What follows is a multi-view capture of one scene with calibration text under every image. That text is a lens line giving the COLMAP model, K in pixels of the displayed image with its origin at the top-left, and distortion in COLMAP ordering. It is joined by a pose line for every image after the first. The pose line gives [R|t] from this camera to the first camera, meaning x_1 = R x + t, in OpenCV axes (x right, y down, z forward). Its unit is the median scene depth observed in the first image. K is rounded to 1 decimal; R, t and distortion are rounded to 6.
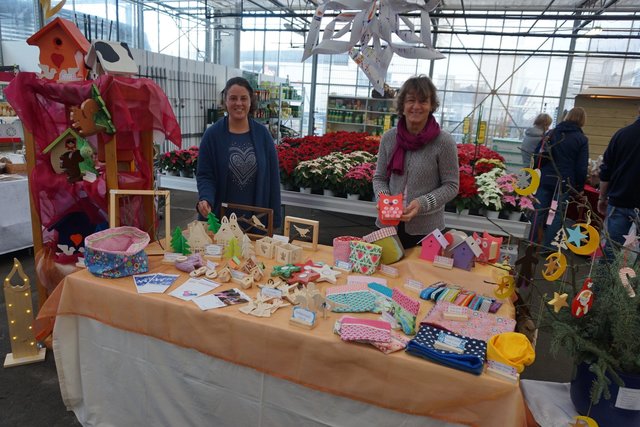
lens RADIAL K [[434.6, 0, 327.8], [0, 434.6, 214.0], [0, 0, 1]] dist [-0.051771, 0.069781]
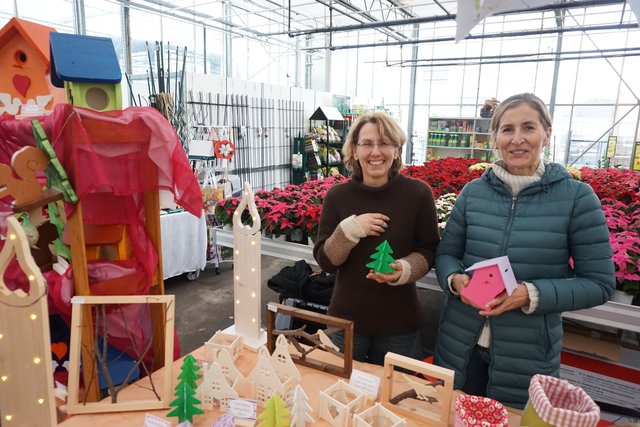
lens RADIAL K [[434.6, 0, 327.8], [0, 434.6, 214.0], [0, 0, 1]] dist [-0.051771, 0.069781]
pose [[0.976147, 0.001875, -0.217104, -0.011516], [-0.012772, 0.998727, -0.048801, -0.040768], [0.216736, 0.050410, 0.974928, 0.140485]]
